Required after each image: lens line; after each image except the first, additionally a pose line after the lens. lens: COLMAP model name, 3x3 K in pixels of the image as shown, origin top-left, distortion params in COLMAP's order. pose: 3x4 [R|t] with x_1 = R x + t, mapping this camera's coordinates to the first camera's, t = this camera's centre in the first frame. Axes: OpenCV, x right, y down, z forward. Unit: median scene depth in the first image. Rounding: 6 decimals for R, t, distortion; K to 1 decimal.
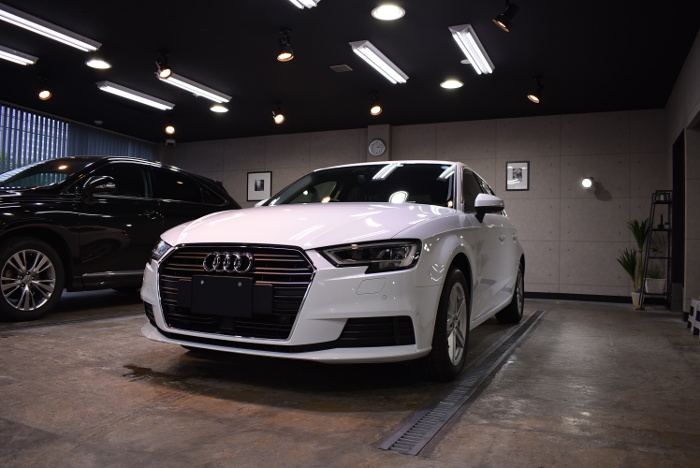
lens RADIAL K [[529.0, 0, 350.0], [0, 529.0, 234.0], [0, 0, 1]] dist [-0.090526, -0.002335]
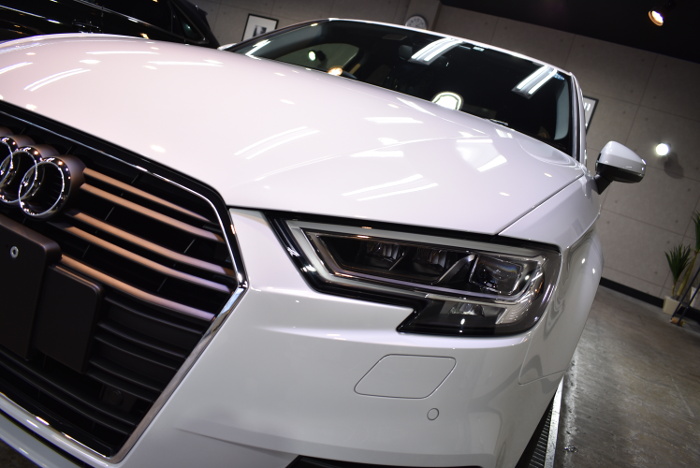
lens RADIAL K [[529.0, 0, 350.0], [0, 529.0, 234.0], [0, 0, 1]] dist [-0.090526, -0.002335]
pose [[0.962778, 0.263375, 0.060757, -0.016506], [-0.270285, 0.939779, 0.209192, -0.019109], [-0.002002, -0.217828, 0.975985, 0.360566]]
